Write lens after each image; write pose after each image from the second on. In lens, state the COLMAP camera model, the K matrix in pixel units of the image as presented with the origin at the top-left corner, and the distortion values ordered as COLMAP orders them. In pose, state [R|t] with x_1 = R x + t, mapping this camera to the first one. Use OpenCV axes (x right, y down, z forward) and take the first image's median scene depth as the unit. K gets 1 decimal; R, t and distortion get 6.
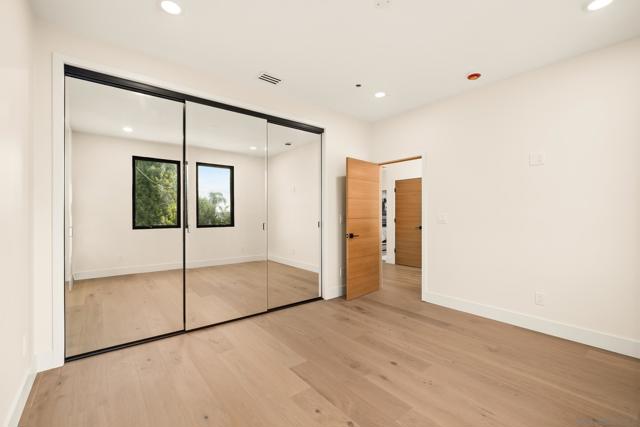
lens RADIAL K [[280.7, 0, 320.0], [0, 280.7, 213.5], [0, 0, 1]] dist [-0.001461, -0.000276]
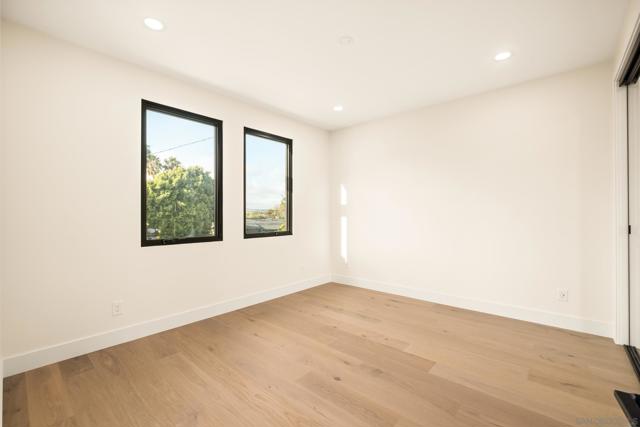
lens RADIAL K [[280.7, 0, 320.0], [0, 280.7, 213.5], [0, 0, 1]] dist [-0.001461, -0.000276]
pose [[-0.986715, 0.004716, -0.162391, 0.489218], [0.006191, 0.999944, -0.008576, 0.008346], [0.162342, -0.009467, -0.986689, 1.999665]]
